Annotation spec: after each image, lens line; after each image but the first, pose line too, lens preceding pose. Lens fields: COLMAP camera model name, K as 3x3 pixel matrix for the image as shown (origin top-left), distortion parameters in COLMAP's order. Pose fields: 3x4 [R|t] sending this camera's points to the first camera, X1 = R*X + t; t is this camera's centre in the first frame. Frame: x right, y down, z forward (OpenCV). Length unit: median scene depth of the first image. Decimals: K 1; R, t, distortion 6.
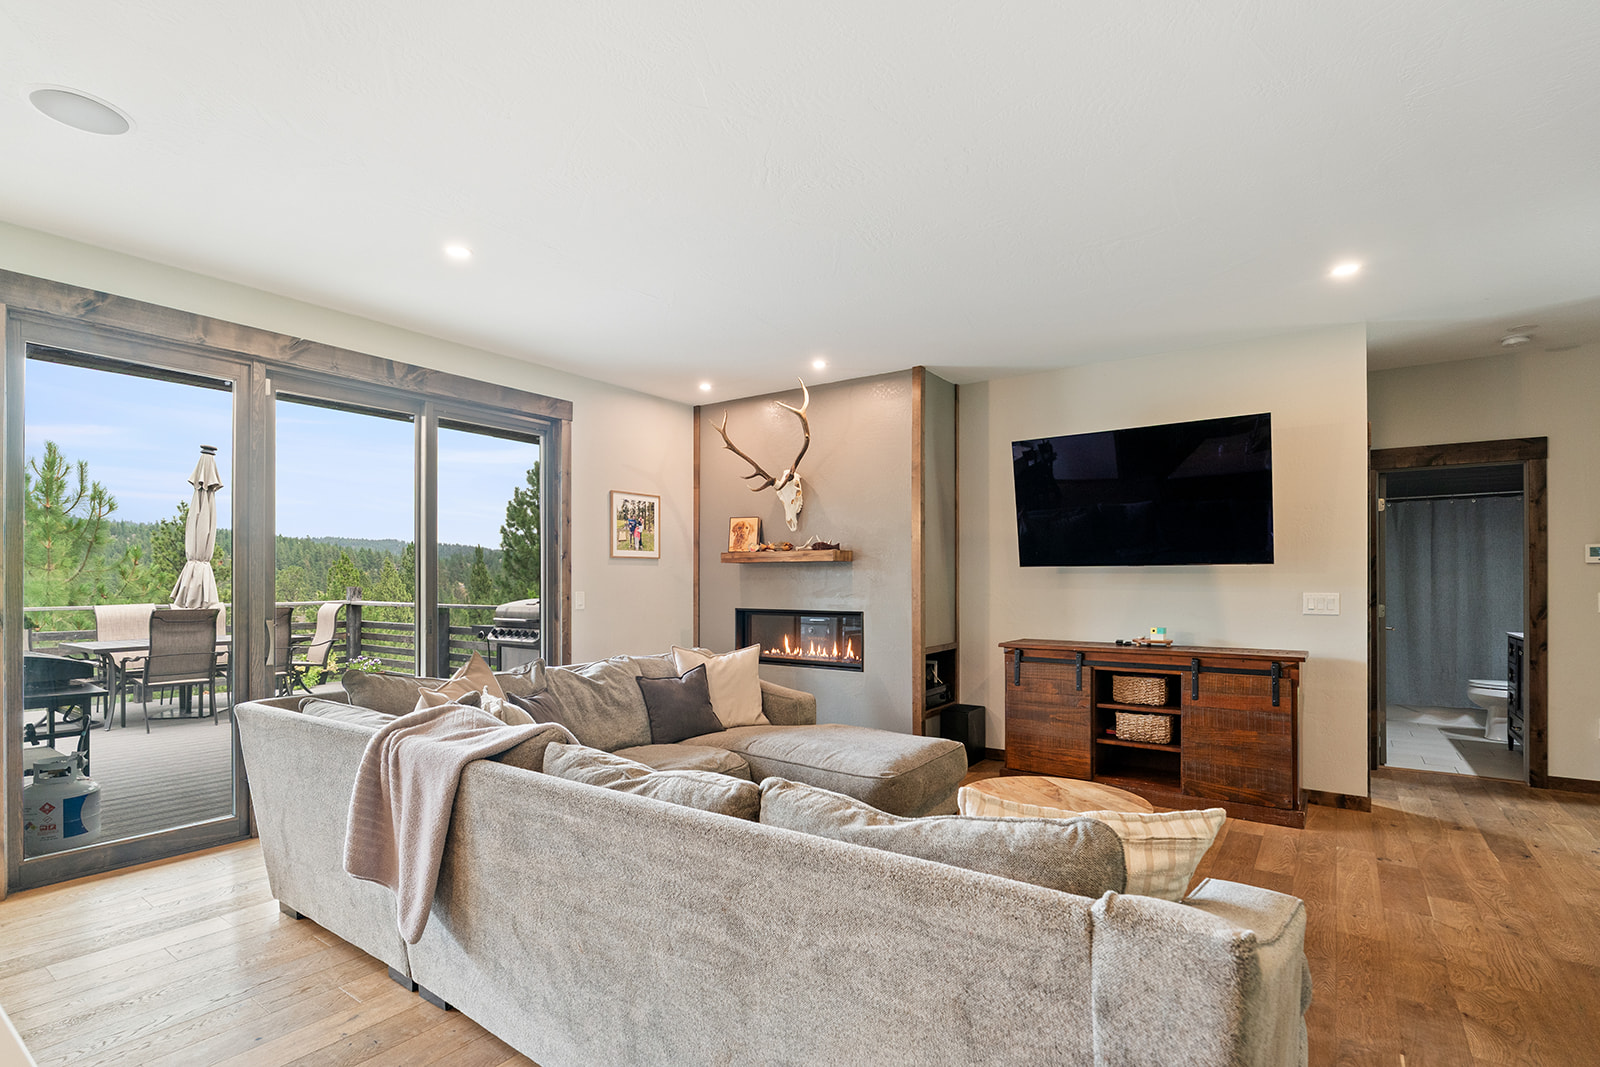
lens RADIAL K [[751.9, 0, 800.7], [0, 751.9, 586.6], [0, 0, 1]] dist [-0.004154, -0.000235]
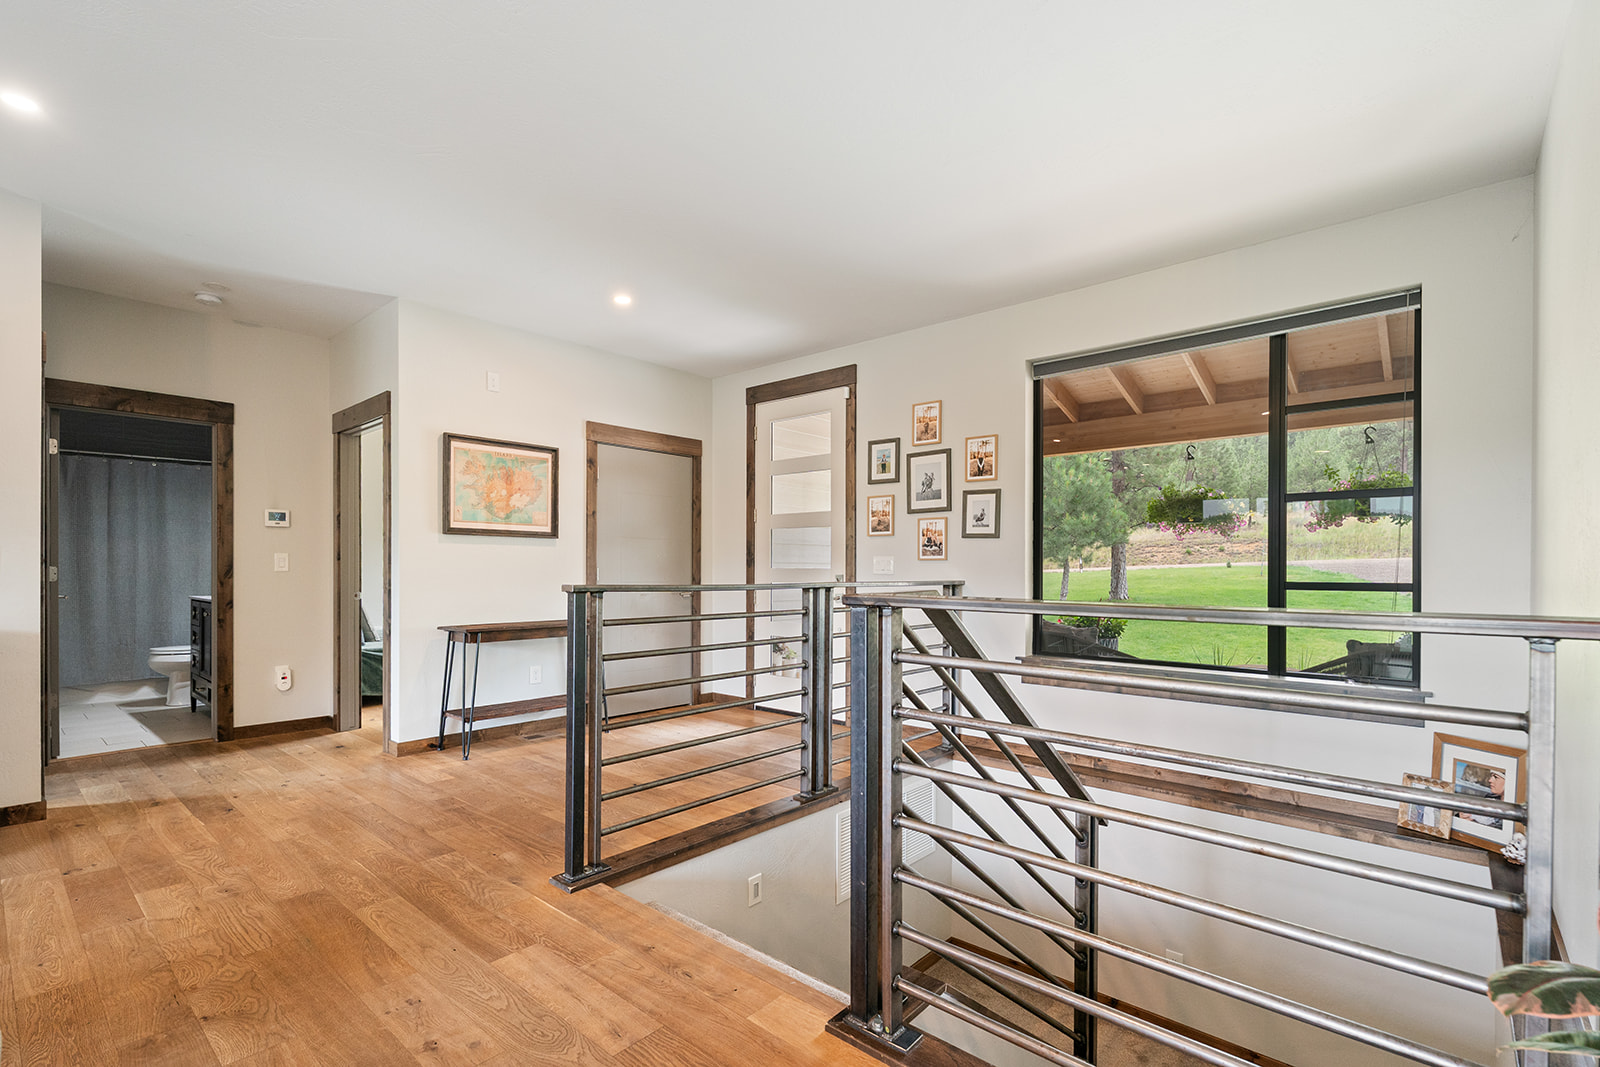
lens RADIAL K [[739.6, 0, 807.3], [0, 739.6, 570.6], [0, 0, 1]] dist [-0.001079, -0.000721]
pose [[0.103013, -0.004280, 0.994671, 0.052249], [-0.005118, 0.999975, 0.004833, 0.023632], [-0.994667, -0.005588, 0.102989, 0.095213]]
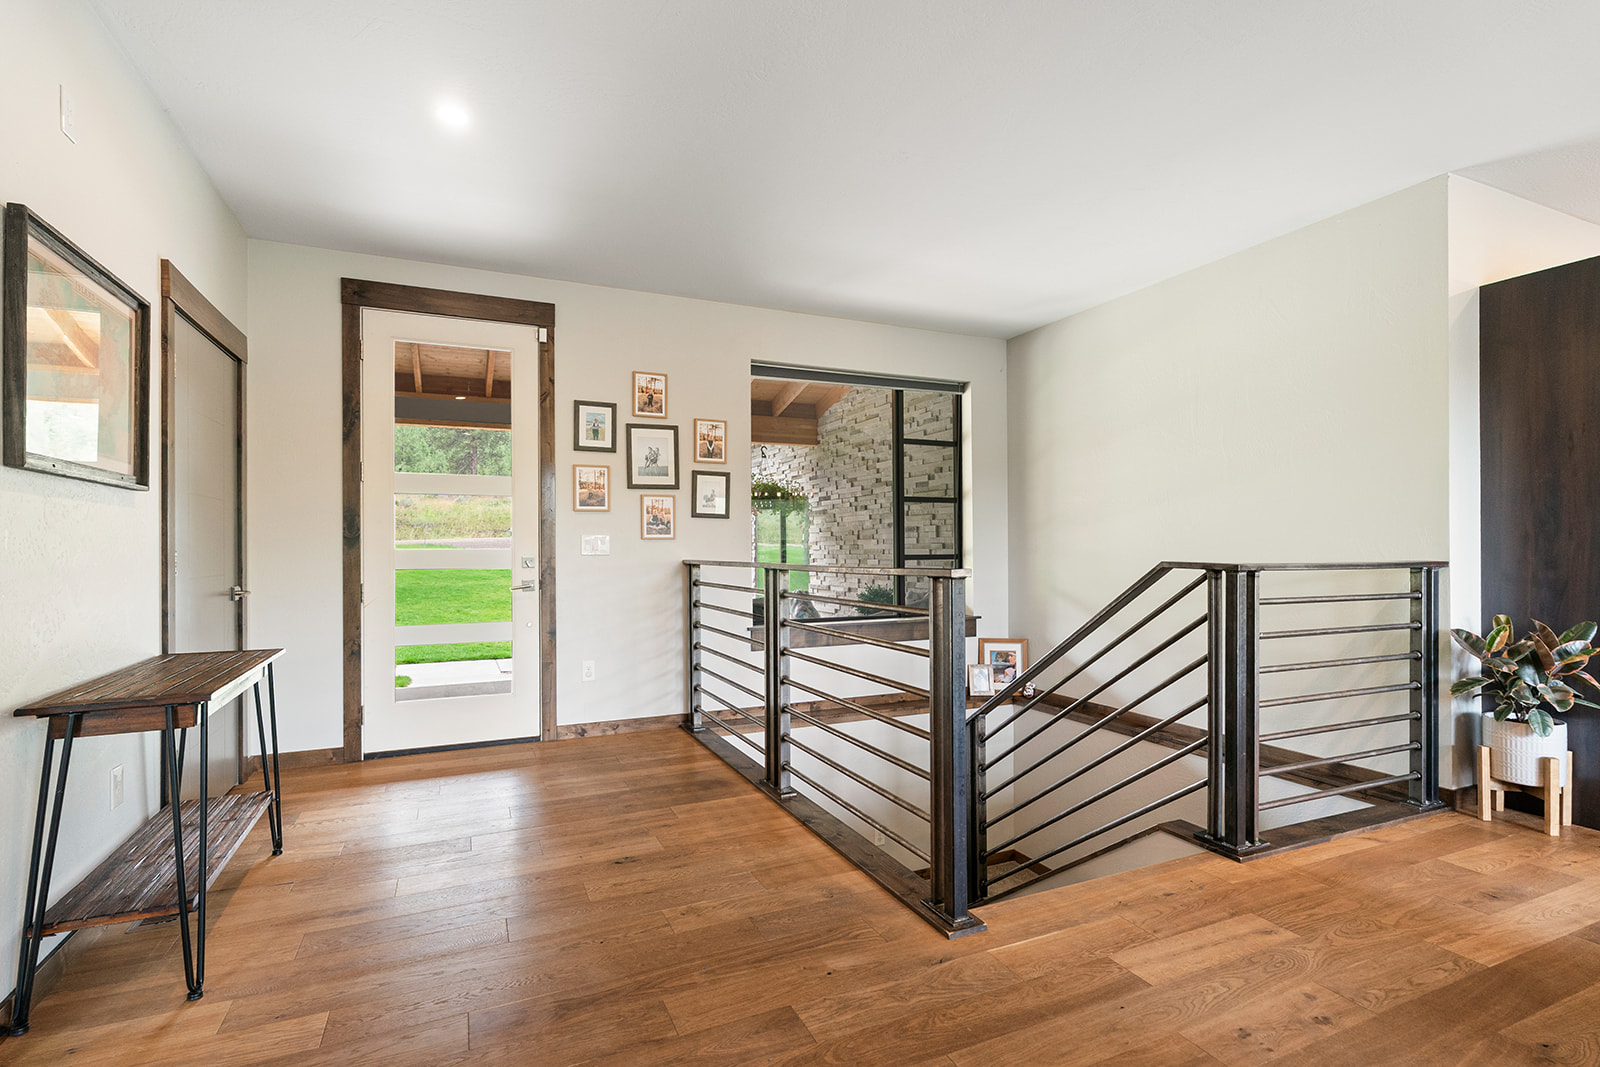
lens RADIAL K [[739.6, 0, 779.8], [0, 739.6, 546.5], [0, 0, 1]] dist [-0.001079, -0.000721]
pose [[-0.856200, 0.001792, 0.516641, 0.419005], [0.001476, 0.999998, -0.001022, 0.024288], [-0.516642, -0.000112, -0.856201, 0.742149]]
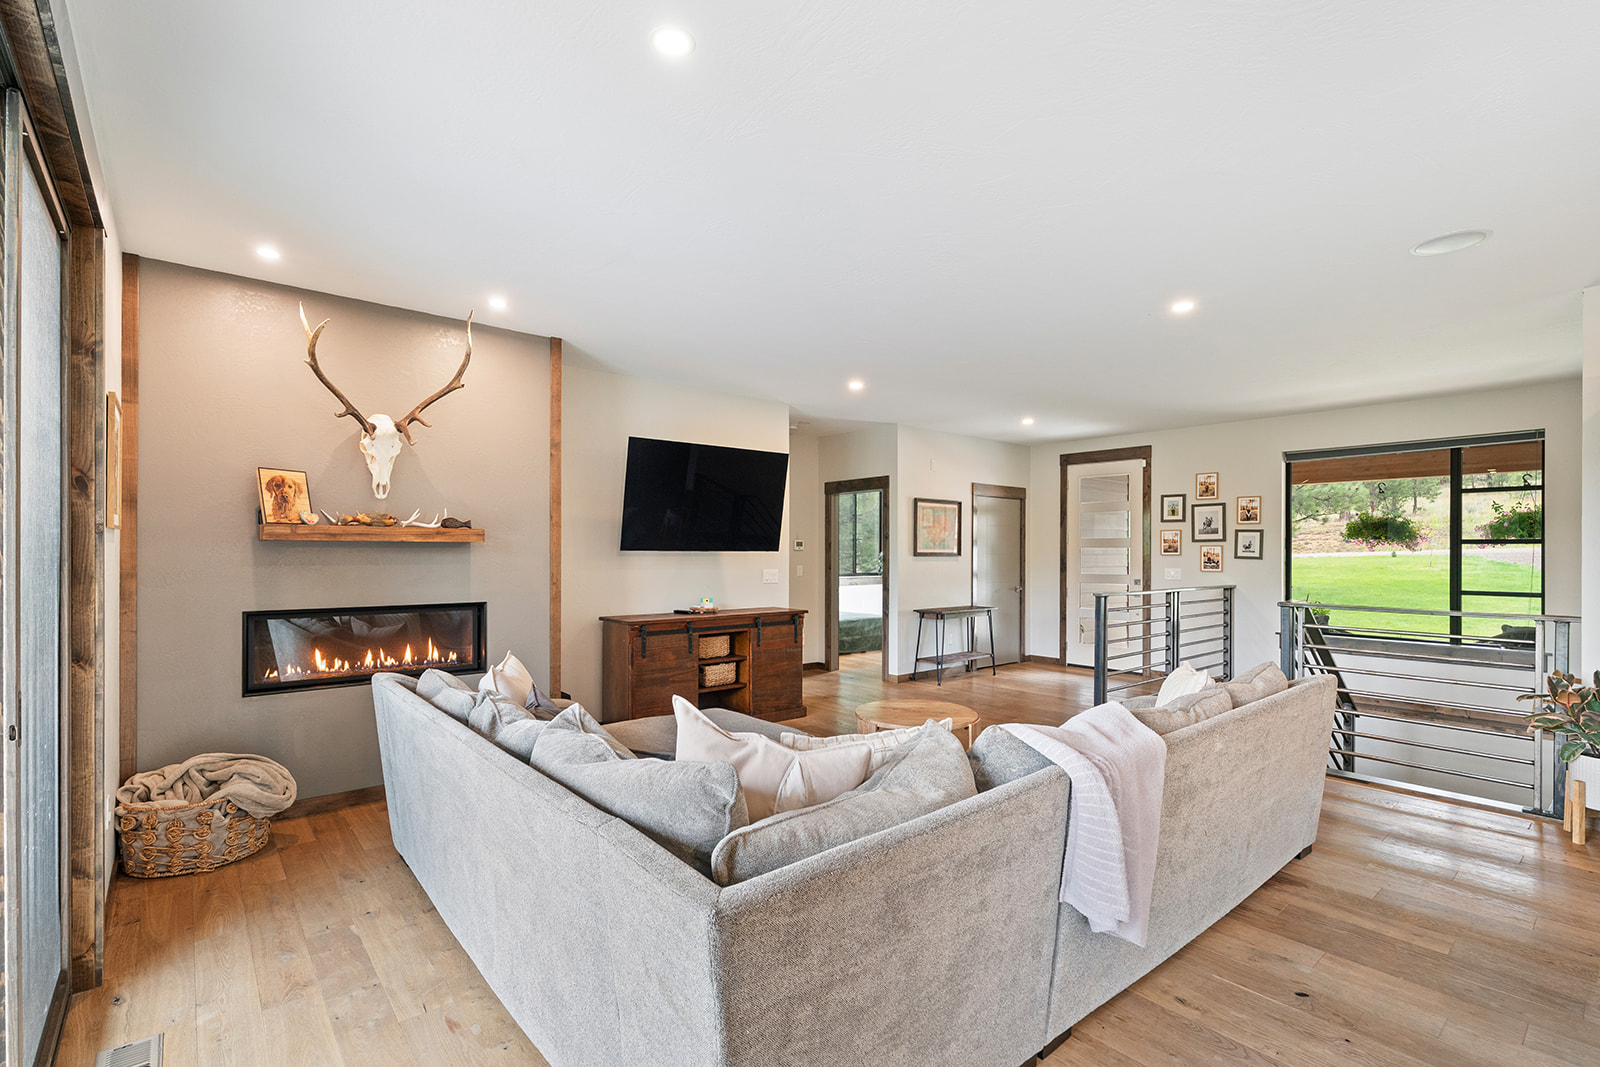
lens RADIAL K [[739.6, 0, 795.8], [0, 739.6, 548.8], [0, 0, 1]] dist [-0.001079, -0.000721]
pose [[0.255329, 0.001176, 0.966854, -0.679376], [-0.004365, 0.999990, -0.000064, -0.029847], [-0.966844, -0.004204, 0.255331, 0.475214]]
